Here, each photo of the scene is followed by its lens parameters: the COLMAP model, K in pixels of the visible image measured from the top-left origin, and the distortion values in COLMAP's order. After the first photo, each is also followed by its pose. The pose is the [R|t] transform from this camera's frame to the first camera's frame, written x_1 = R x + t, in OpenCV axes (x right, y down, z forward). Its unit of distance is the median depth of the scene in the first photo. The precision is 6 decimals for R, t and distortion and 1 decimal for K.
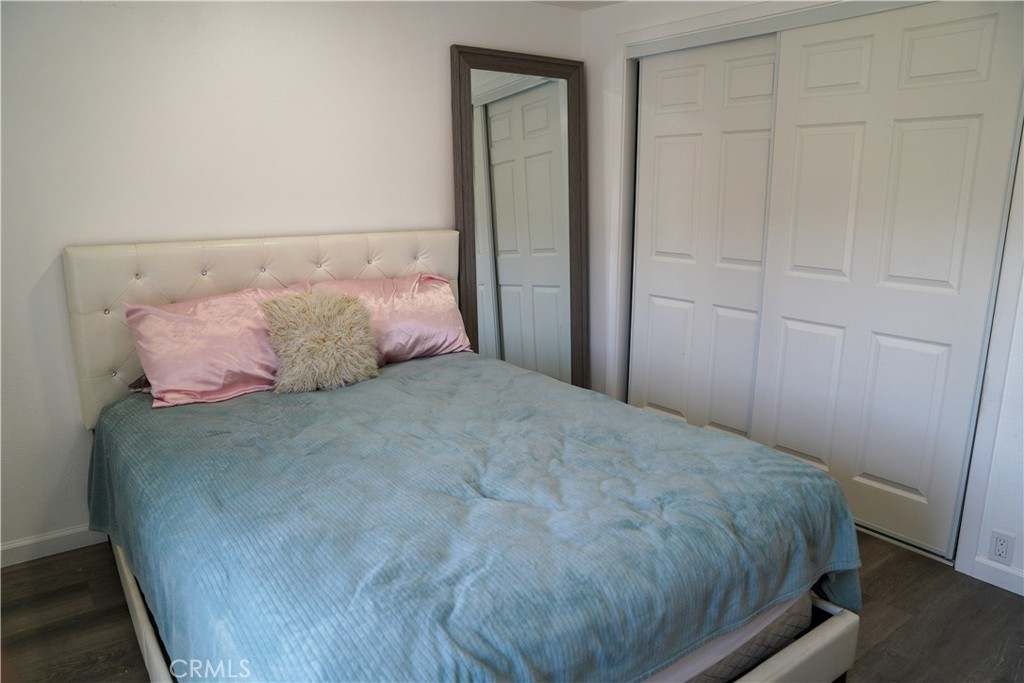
lens RADIAL K [[718.5, 0, 507.9], [0, 718.5, 348.9], [0, 0, 1]] dist [-0.133529, 0.101130]
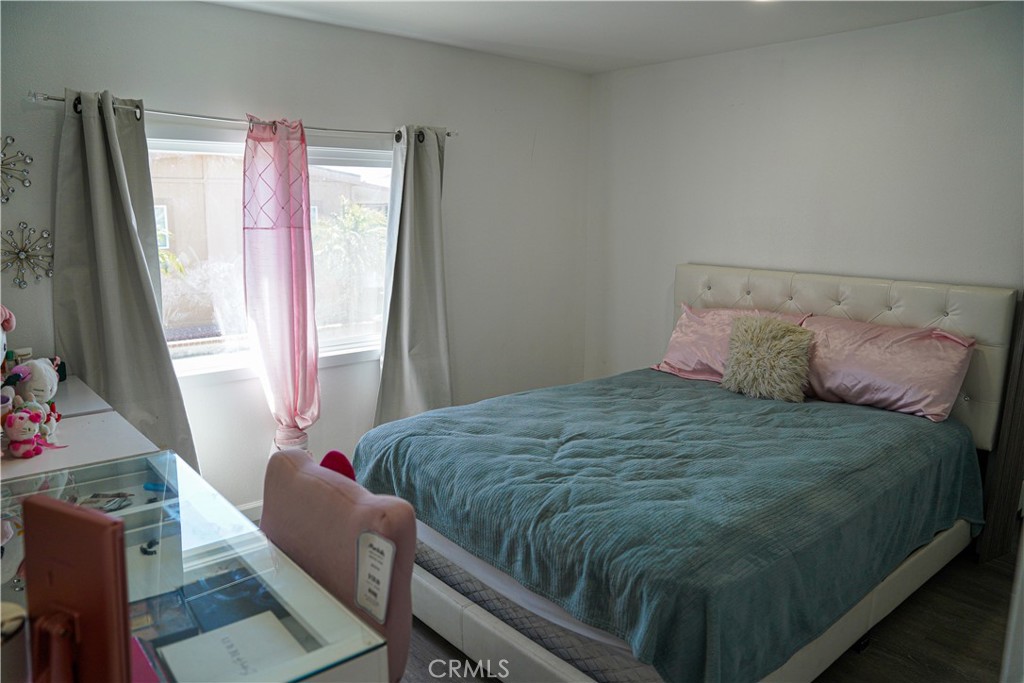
lens RADIAL K [[718.5, 0, 507.9], [0, 718.5, 348.9], [0, 0, 1]] dist [-0.133529, 0.101130]
pose [[0.069040, 0.182290, -0.980818, 0.923795], [-0.219431, 0.961861, 0.163321, -0.133181], [0.973182, 0.203946, 0.106407, 0.456033]]
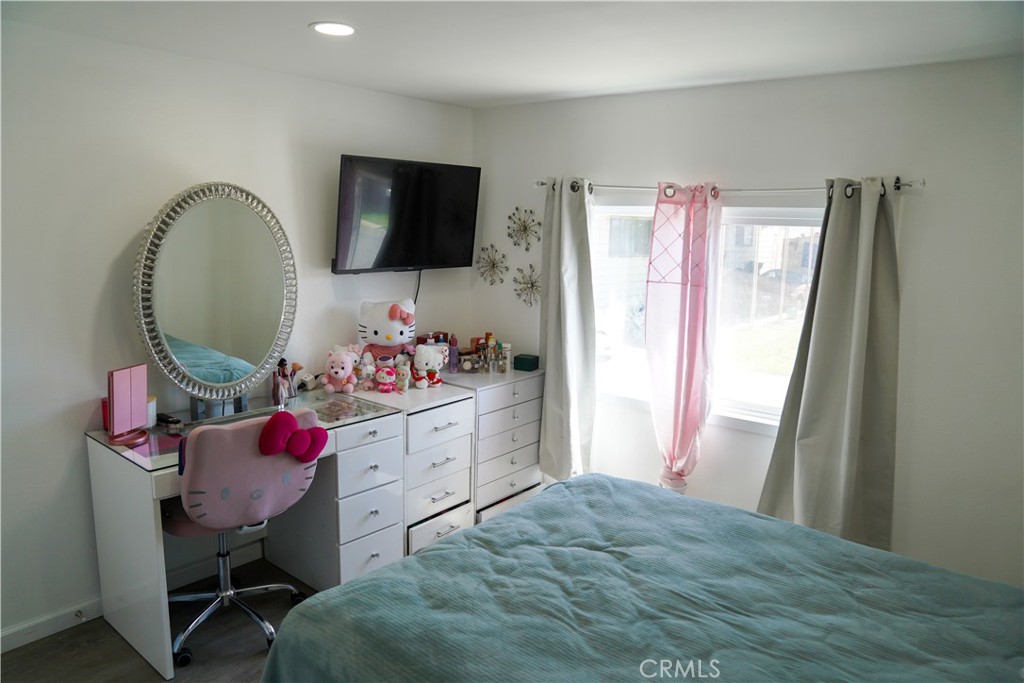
lens RADIAL K [[718.5, 0, 507.9], [0, 718.5, 348.9], [0, 0, 1]] dist [-0.133529, 0.101130]
pose [[-0.972742, -0.012552, -0.231551, 0.281407], [-0.096125, 0.930529, 0.353377, -0.367402], [0.211029, 0.366003, -0.906371, 1.310751]]
